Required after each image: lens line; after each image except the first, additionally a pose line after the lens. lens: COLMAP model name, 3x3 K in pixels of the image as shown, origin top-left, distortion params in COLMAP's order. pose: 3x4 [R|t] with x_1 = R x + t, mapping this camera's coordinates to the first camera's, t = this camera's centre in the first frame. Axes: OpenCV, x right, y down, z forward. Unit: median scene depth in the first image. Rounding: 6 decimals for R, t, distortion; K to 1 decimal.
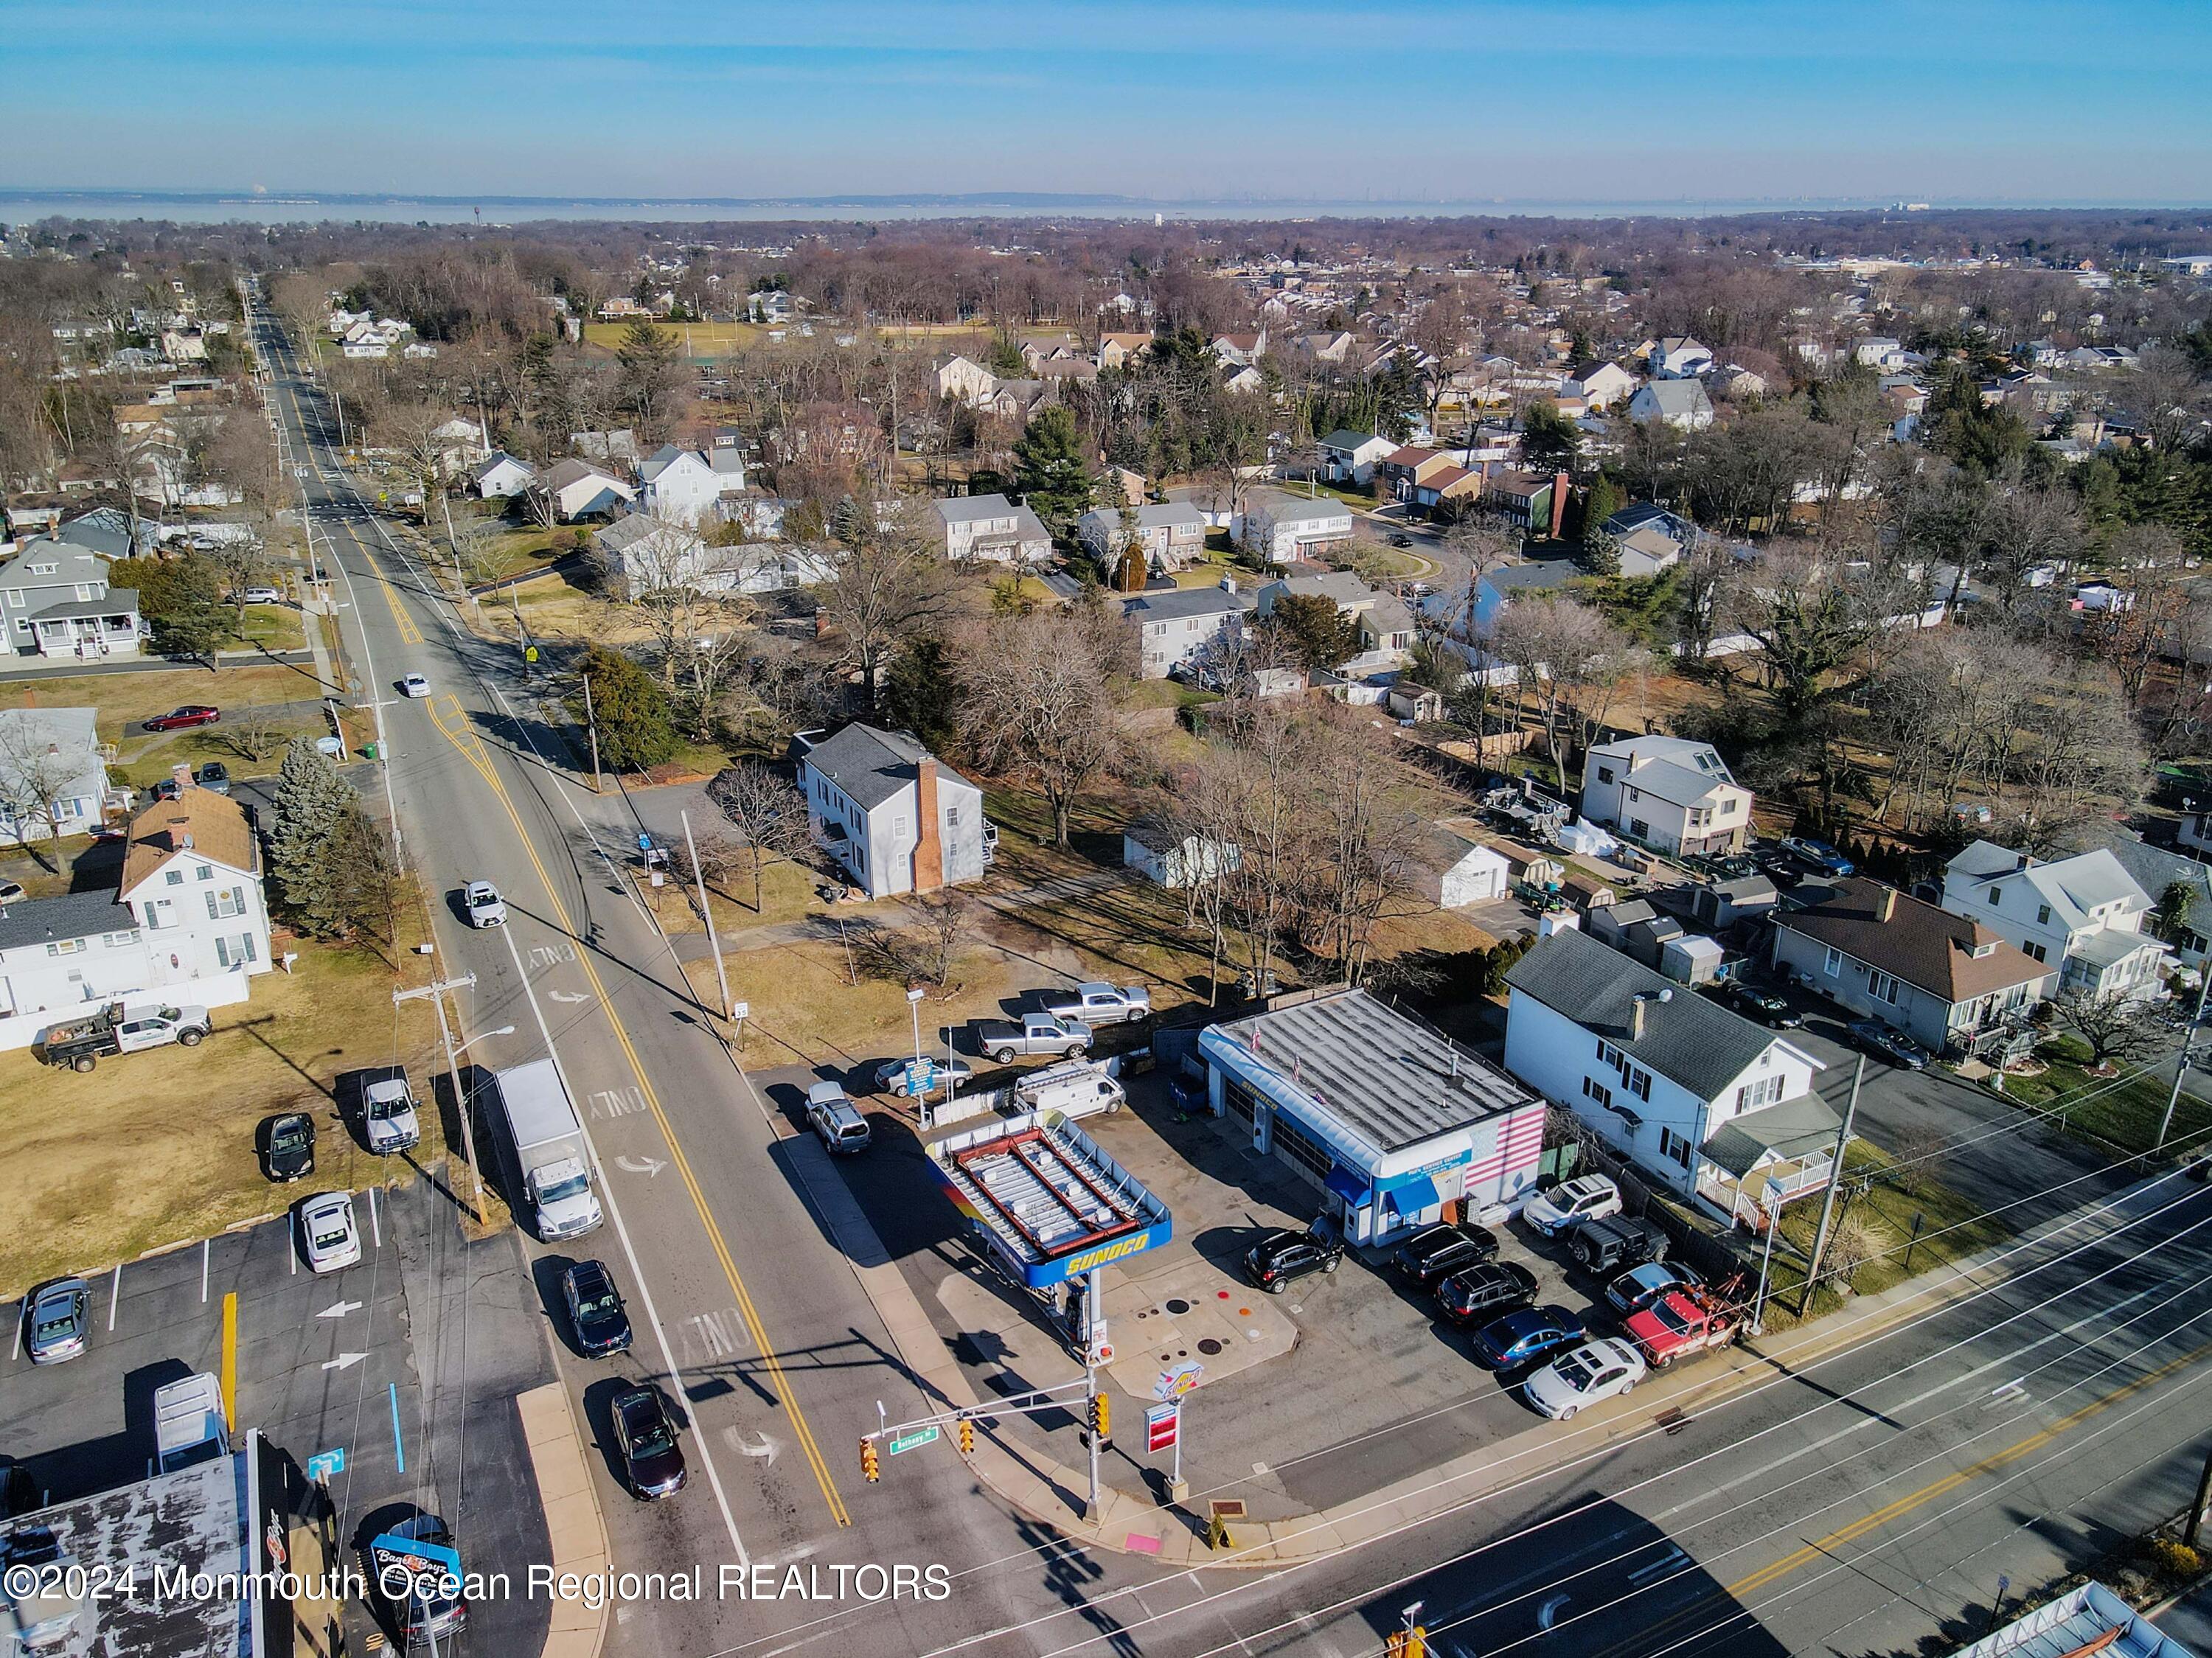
lens RADIAL K [[1588.3, 0, 1112.7], [0, 1588.3, 824.9], [0, 0, 1]] dist [-0.003336, 0.035888]
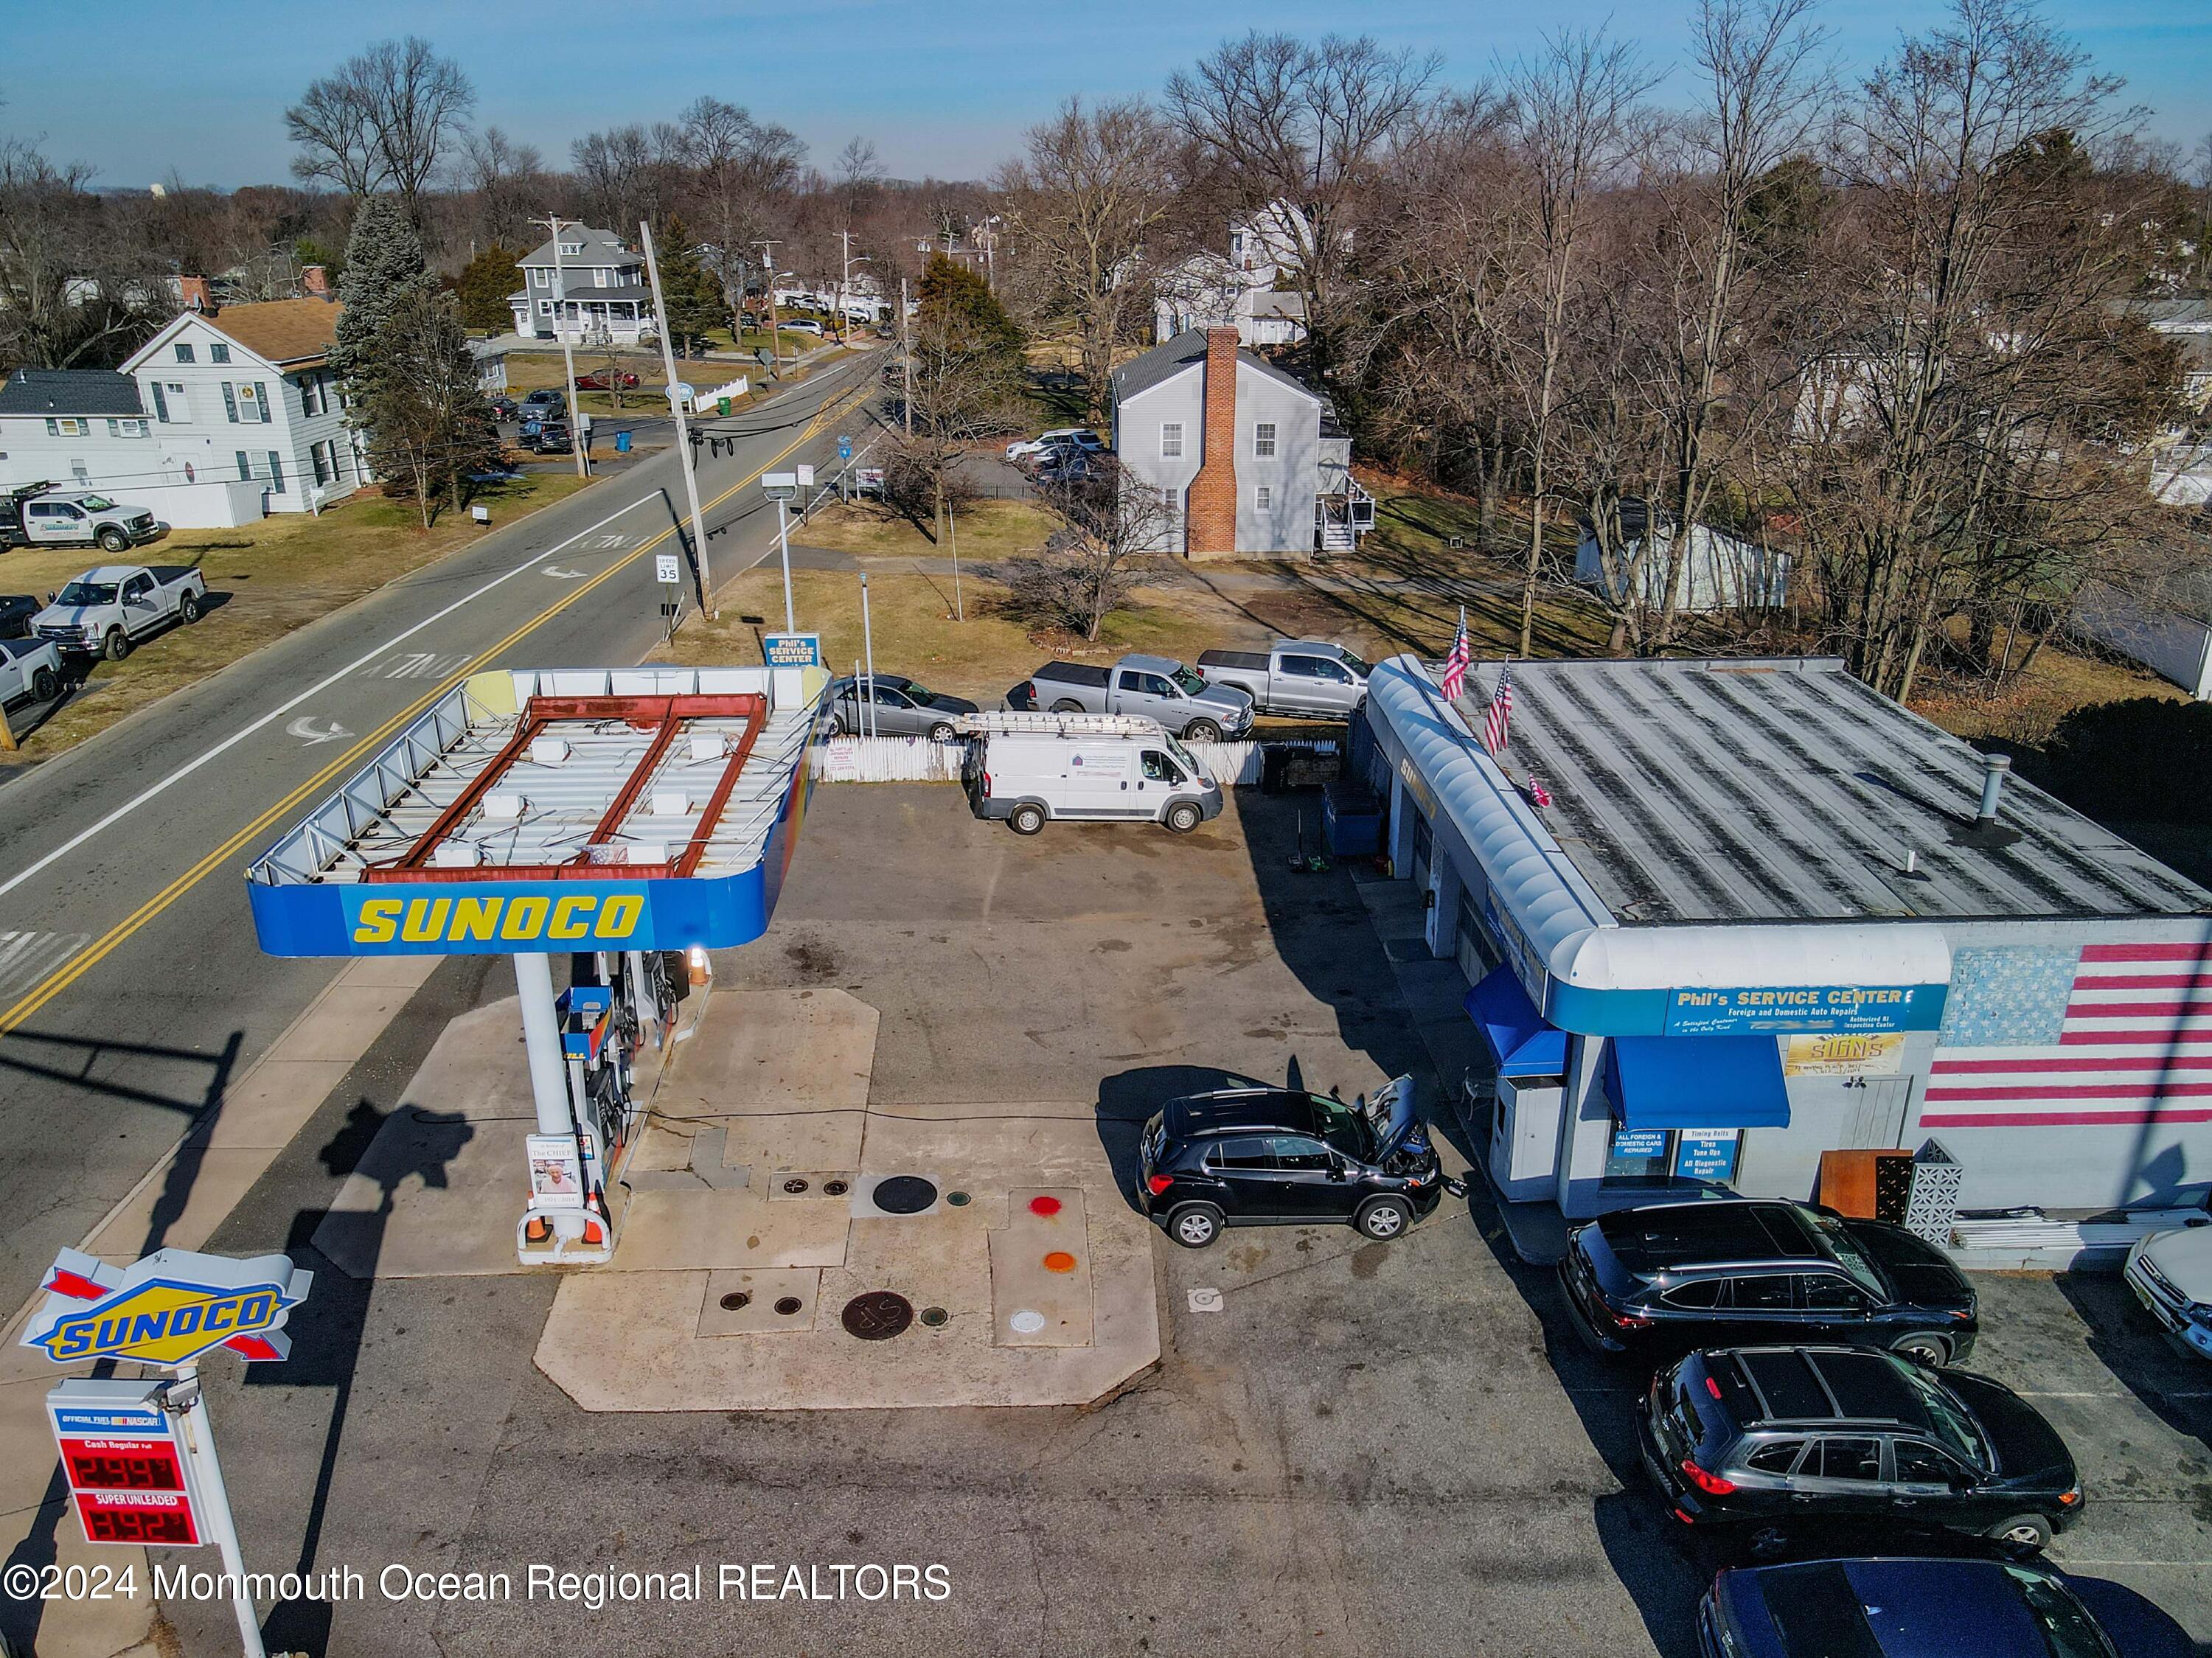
lens RADIAL K [[1588.3, 0, 1112.7], [0, 1588.3, 824.9], [0, 0, 1]] dist [-0.003336, 0.035888]
pose [[0.877879, 0.164132, -0.449877, 0.172151], [-0.162800, 0.985766, 0.041961, 0.147097], [0.450361, 0.036403, 0.892104, 0.518157]]
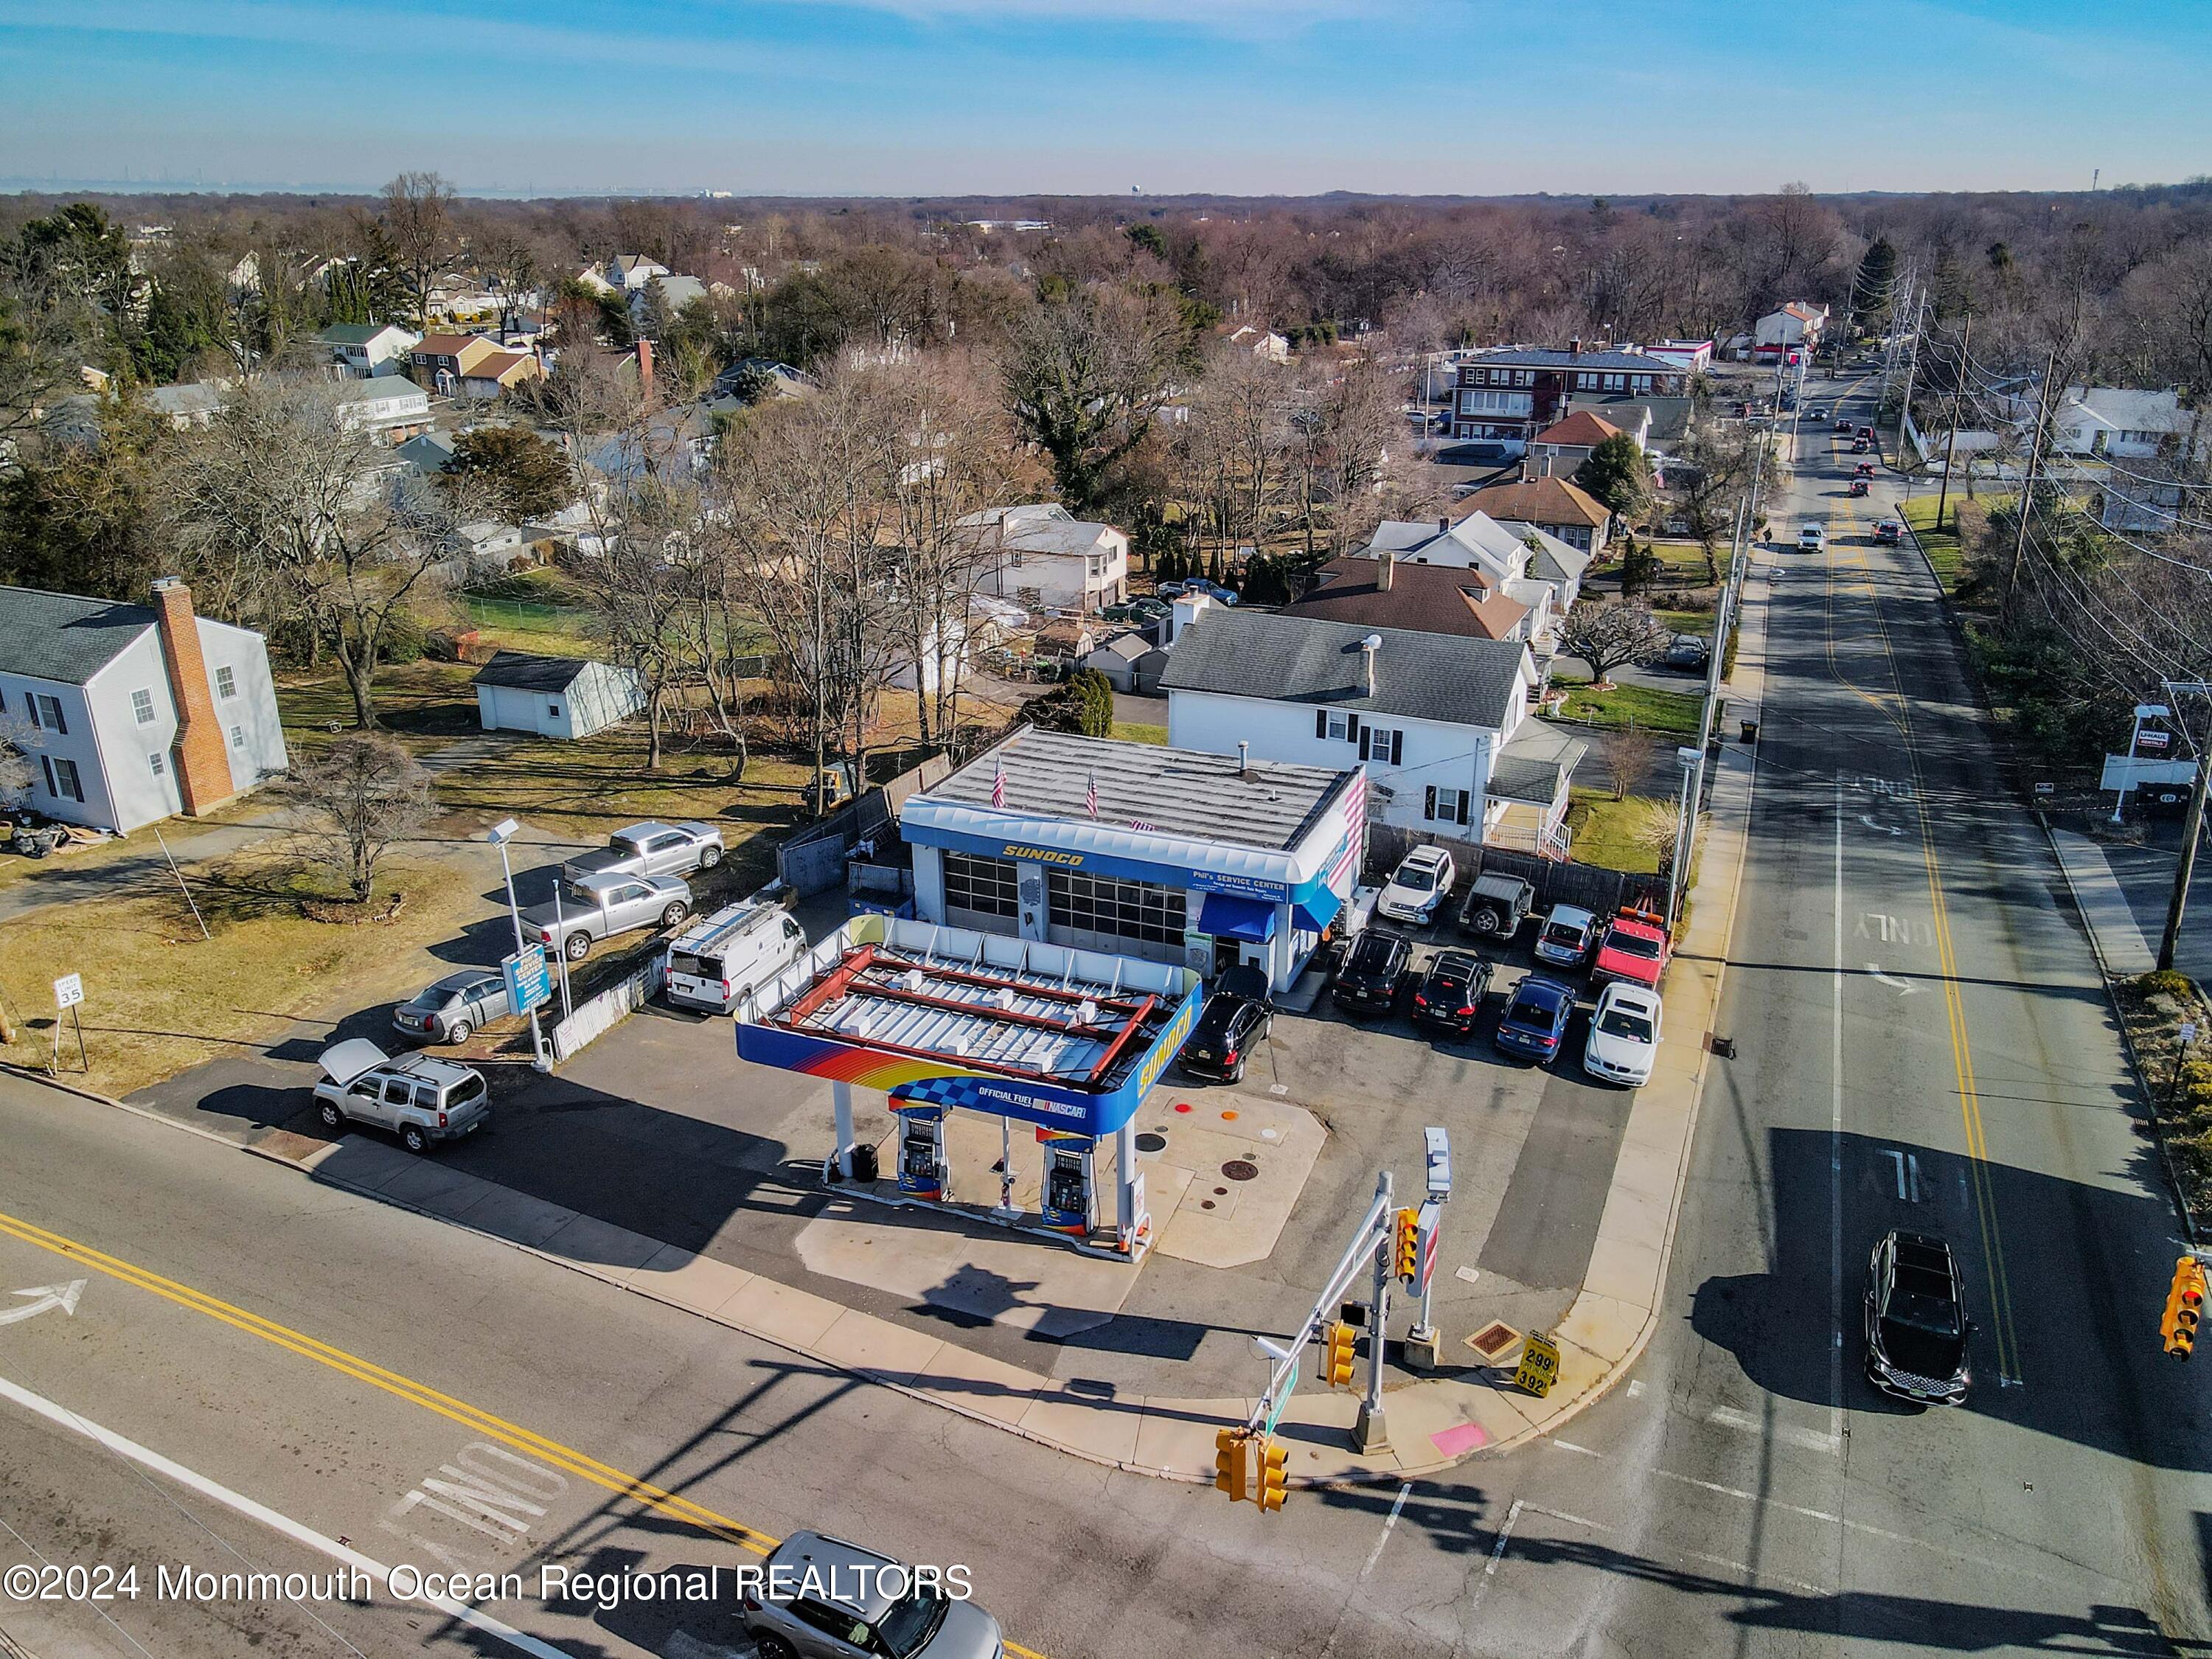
lens RADIAL K [[1603.2, 0, 1100.5], [0, 1603.2, 825.9], [0, 0, 1]] dist [0.000141, 0.034870]
pose [[0.792624, -0.226106, 0.566236, -0.234974], [0.223185, 0.971836, 0.075650, 0.092766], [-0.567393, 0.066414, 0.820764, 0.347838]]
